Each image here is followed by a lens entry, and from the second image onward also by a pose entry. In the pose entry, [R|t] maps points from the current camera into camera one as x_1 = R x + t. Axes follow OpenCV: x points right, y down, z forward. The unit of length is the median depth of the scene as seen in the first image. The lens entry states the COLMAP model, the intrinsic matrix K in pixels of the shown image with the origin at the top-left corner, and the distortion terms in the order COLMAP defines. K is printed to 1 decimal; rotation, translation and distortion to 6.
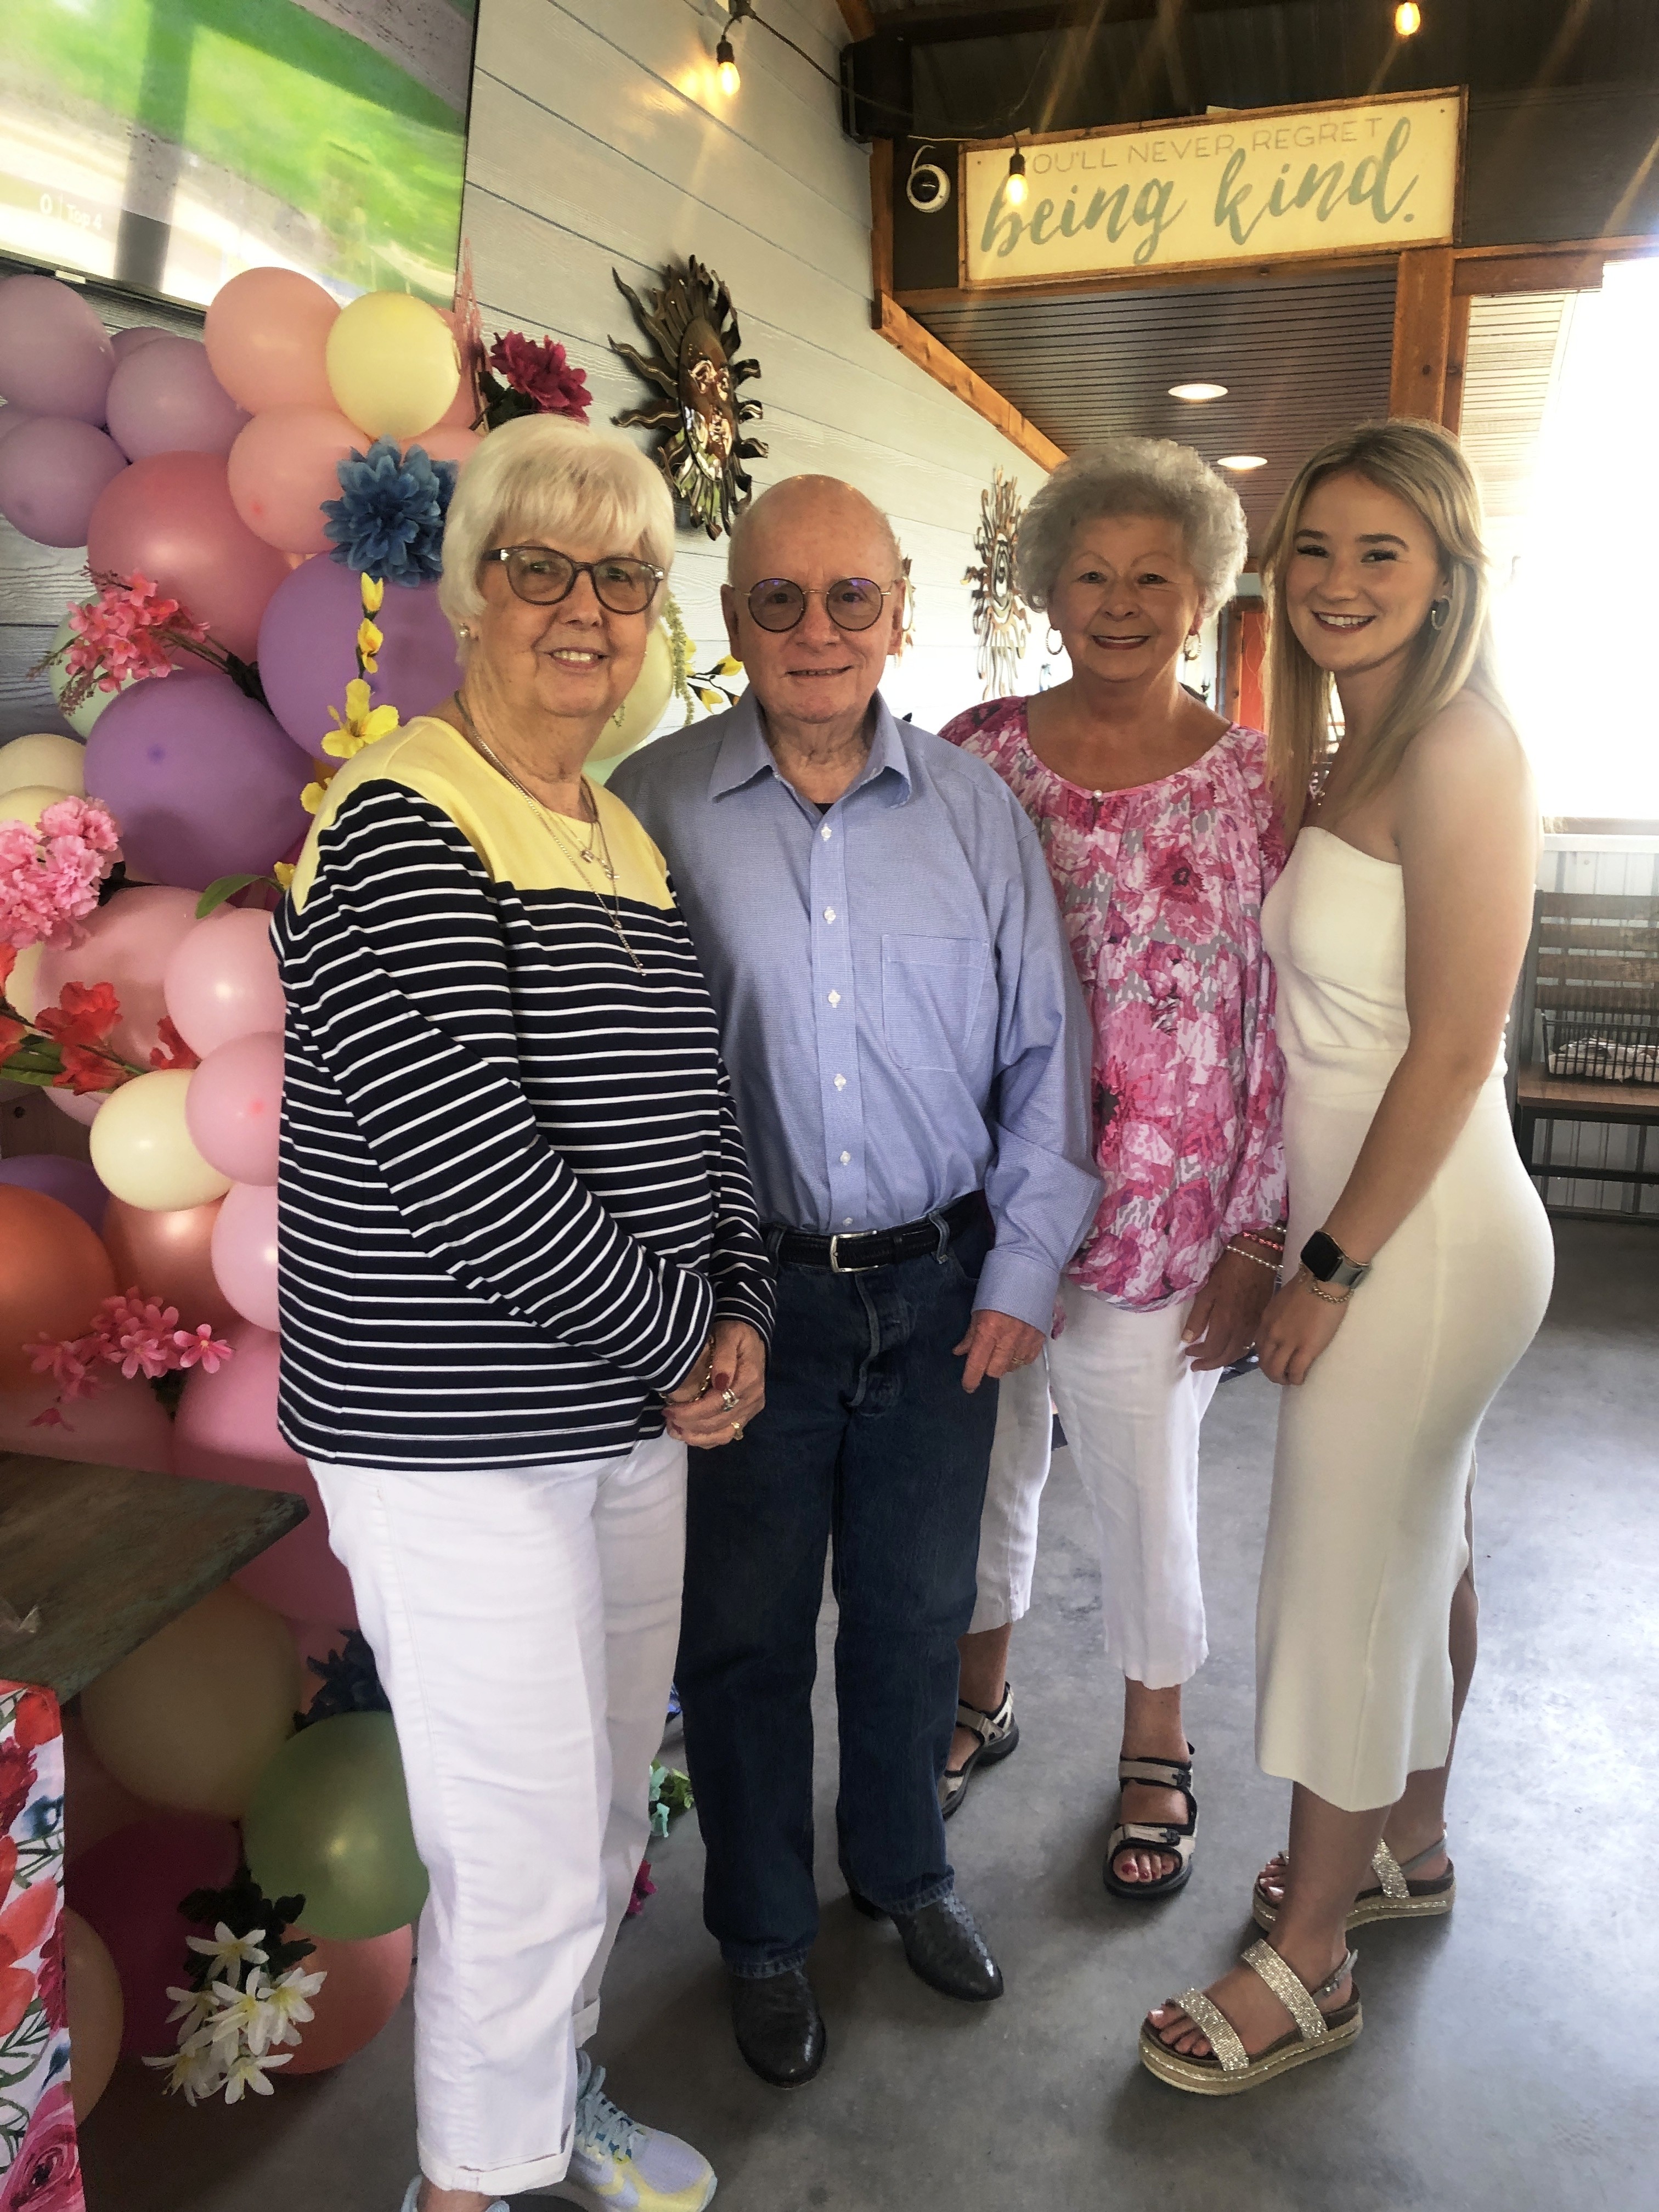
lens RADIAL K [[1812.8, 0, 840.9], [0, 1812.8, 1115.9], [0, 0, 1]] dist [-0.059249, 0.085966]
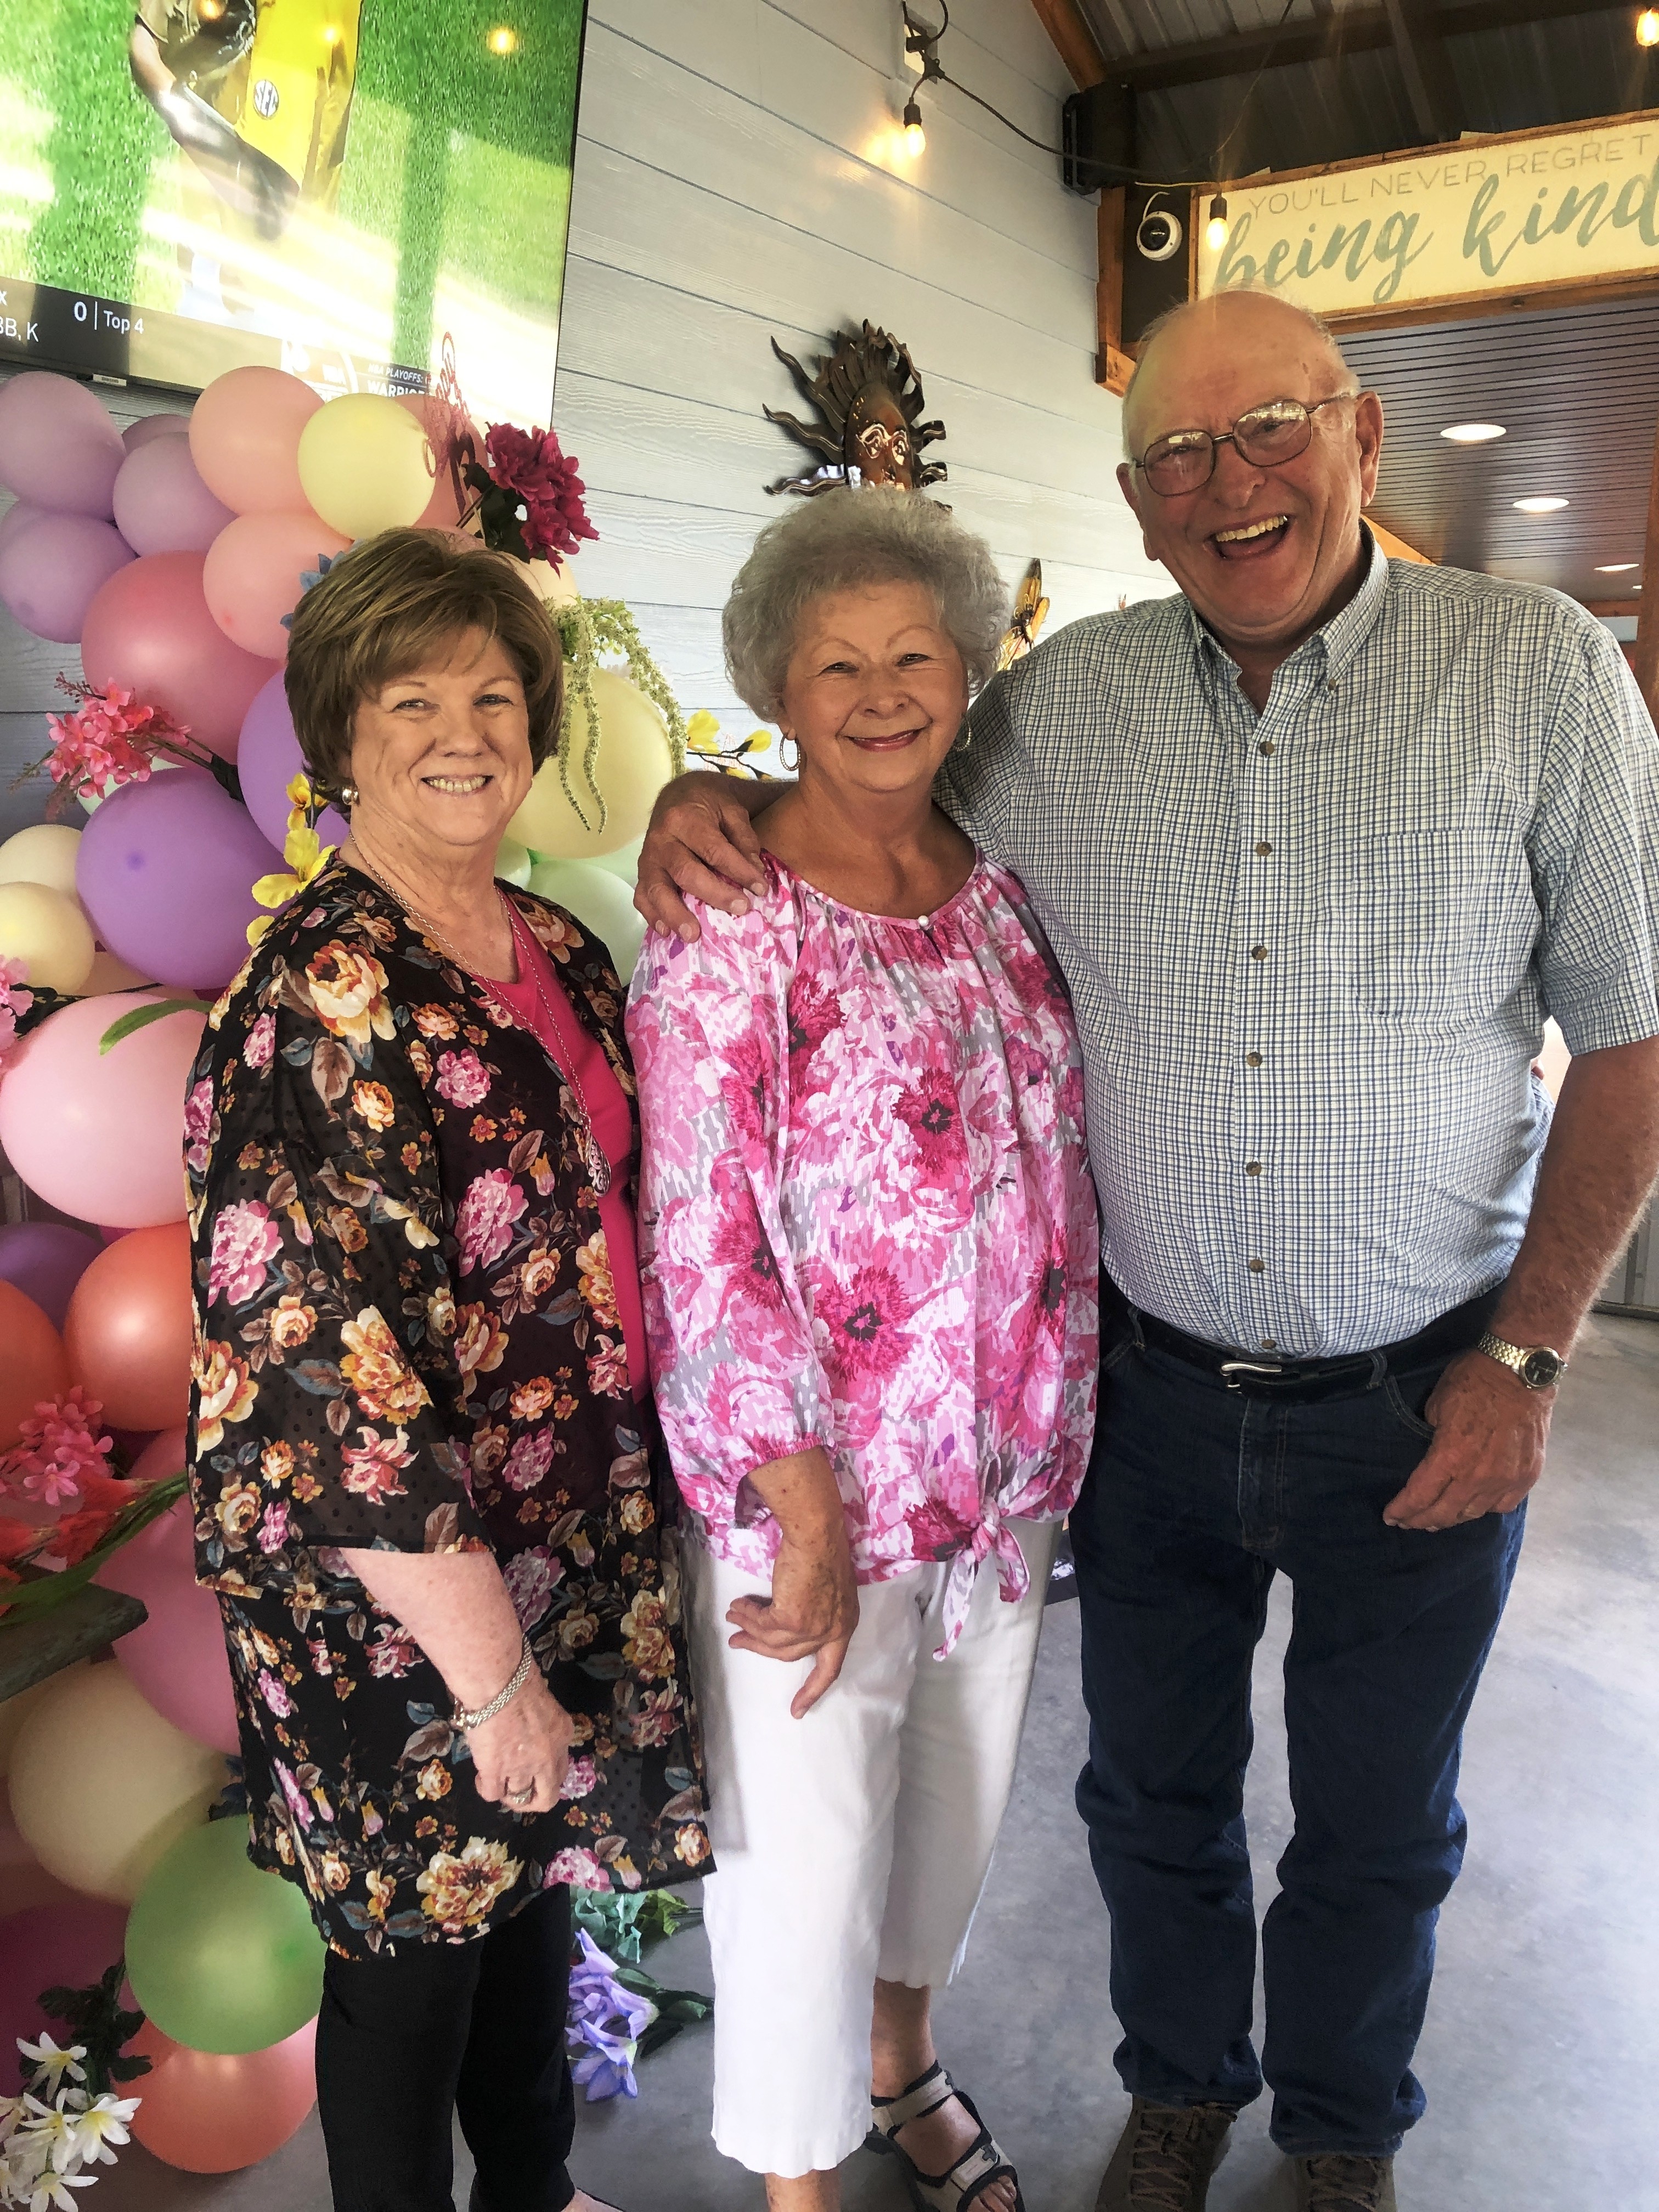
lens RADIAL K [[1750.9, 0, 806.0], [0, 1750.9, 1106.6], [0, 0, 1]] dist [0.008023, -0.028118]
pose [[0.975786, 0.045934, -0.213851, 0.090905], [-0.050074, 0.998648, -0.013983, -0.024410], [0.212920, 0.024353, 0.976766, 0.047915]]
